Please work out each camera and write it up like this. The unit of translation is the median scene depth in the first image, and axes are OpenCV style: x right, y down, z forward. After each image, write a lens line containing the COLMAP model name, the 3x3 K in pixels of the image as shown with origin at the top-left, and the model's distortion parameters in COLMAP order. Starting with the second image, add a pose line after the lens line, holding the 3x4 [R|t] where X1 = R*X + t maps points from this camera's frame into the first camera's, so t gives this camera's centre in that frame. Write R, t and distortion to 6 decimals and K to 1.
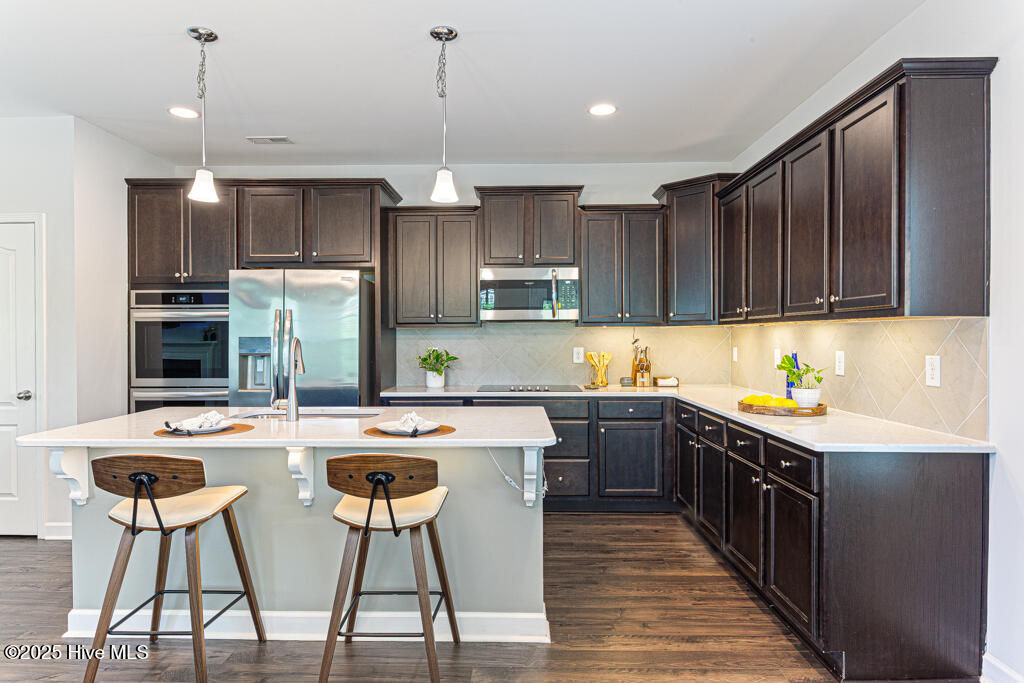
lens RADIAL K [[611.8, 0, 505.6], [0, 611.8, 345.2], [0, 0, 1]] dist [0.002899, 0.000270]
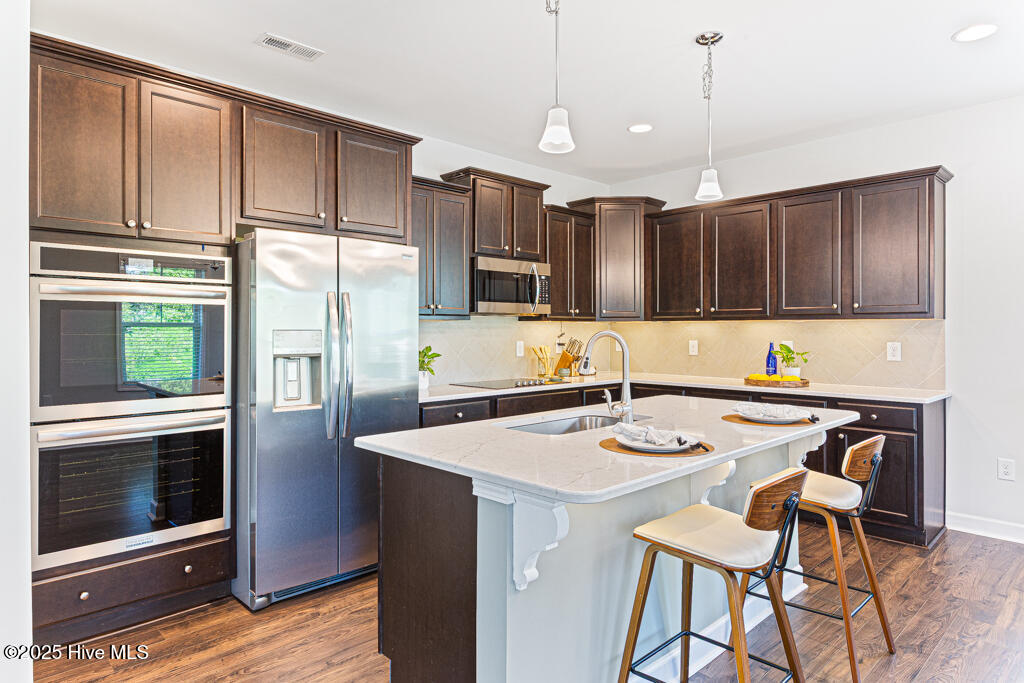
lens RADIAL K [[611.8, 0, 508.3], [0, 611.8, 333.3], [0, 0, 1]] dist [0.002899, 0.000270]
pose [[0.705778, -0.000906, 0.708433, -0.695302], [0.009140, 0.999928, -0.007827, -0.001971], [-0.708374, 0.012000, 0.705735, 0.332618]]
